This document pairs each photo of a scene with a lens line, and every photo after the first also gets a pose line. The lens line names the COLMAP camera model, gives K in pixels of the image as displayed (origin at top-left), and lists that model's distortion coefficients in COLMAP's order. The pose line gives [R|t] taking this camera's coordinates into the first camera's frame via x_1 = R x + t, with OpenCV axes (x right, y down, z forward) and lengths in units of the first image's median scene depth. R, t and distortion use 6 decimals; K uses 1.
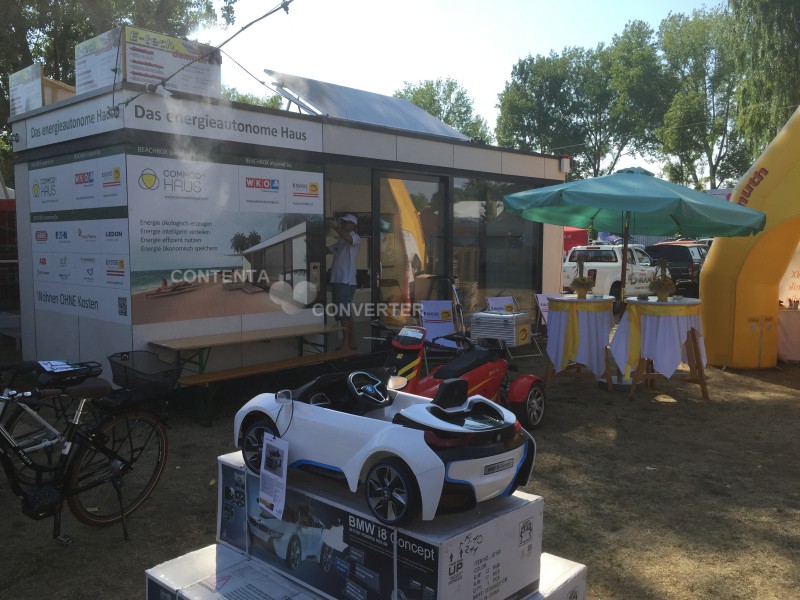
lens RADIAL K [[686.0, 0, 401.0], [0, 686.0, 294.4], [0, 0, 1]] dist [0.094330, -0.125734]
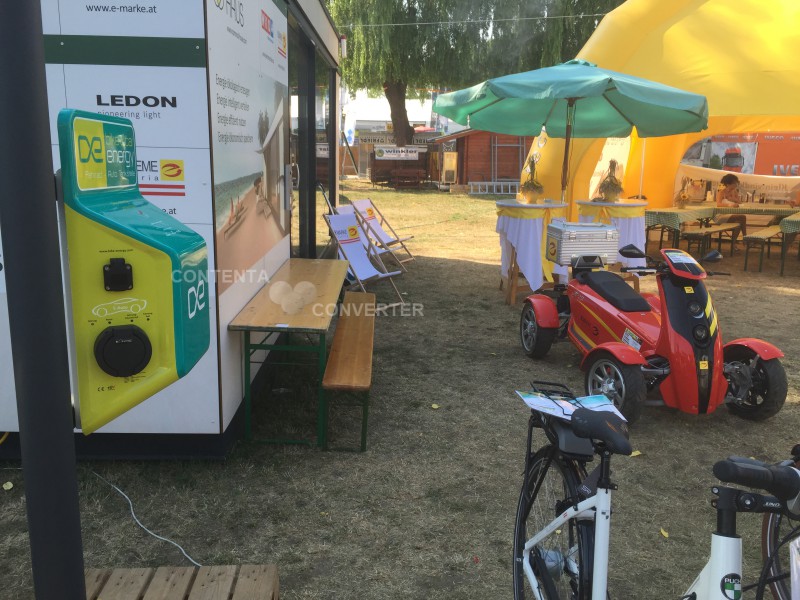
lens RADIAL K [[686.0, 0, 401.0], [0, 686.0, 294.4], [0, 0, 1]] dist [0.094330, -0.125734]
pose [[0.711552, -0.135666, 0.689411, -0.557456], [0.038978, 0.987293, 0.154055, -0.023714], [-0.701551, -0.082746, 0.707799, 0.497711]]
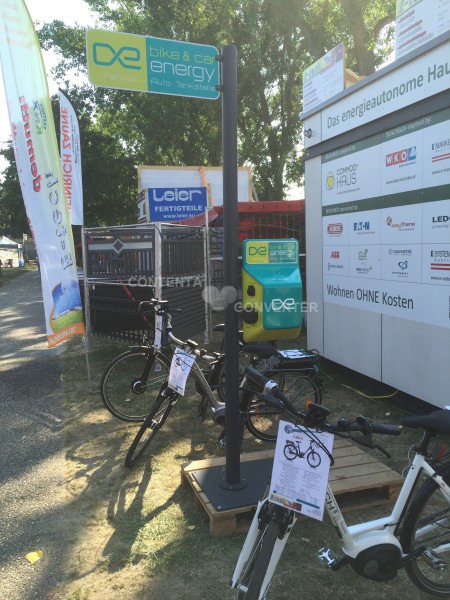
lens RADIAL K [[514.5, 0, 225.0], [0, 514.5, 300.0], [0, 0, 1]] dist [0.094330, -0.125734]
pose [[0.860022, 0.028525, -0.509460, -0.291892], [-0.007800, 0.999054, 0.042770, -0.014585], [0.510198, -0.032809, 0.859431, 0.309486]]
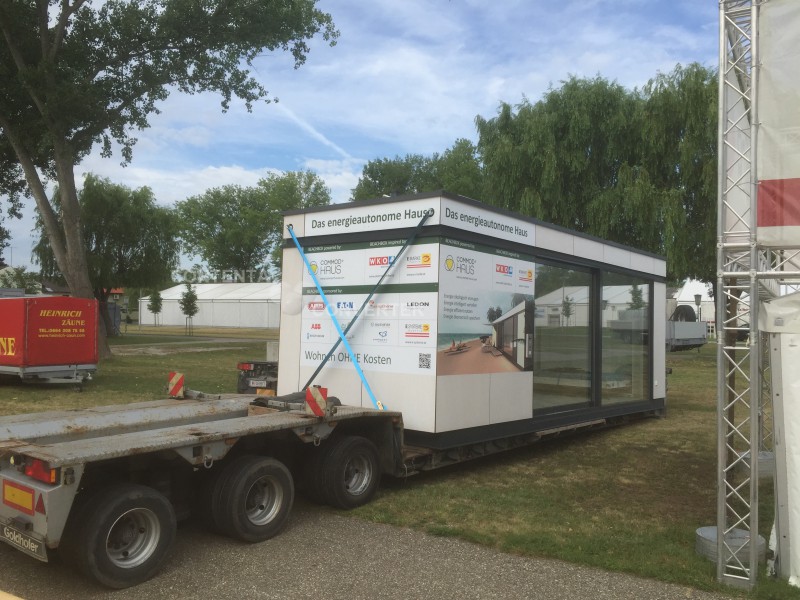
lens RADIAL K [[686.0, 0, 401.0], [0, 686.0, 294.4], [0, 0, 1]] dist [0.094330, -0.125734]
pose [[0.997071, 0.033061, 0.068961, -0.480082], [-0.023436, 0.990434, -0.135984, 0.061244], [-0.072797, 0.133970, 0.988308, -0.227144]]
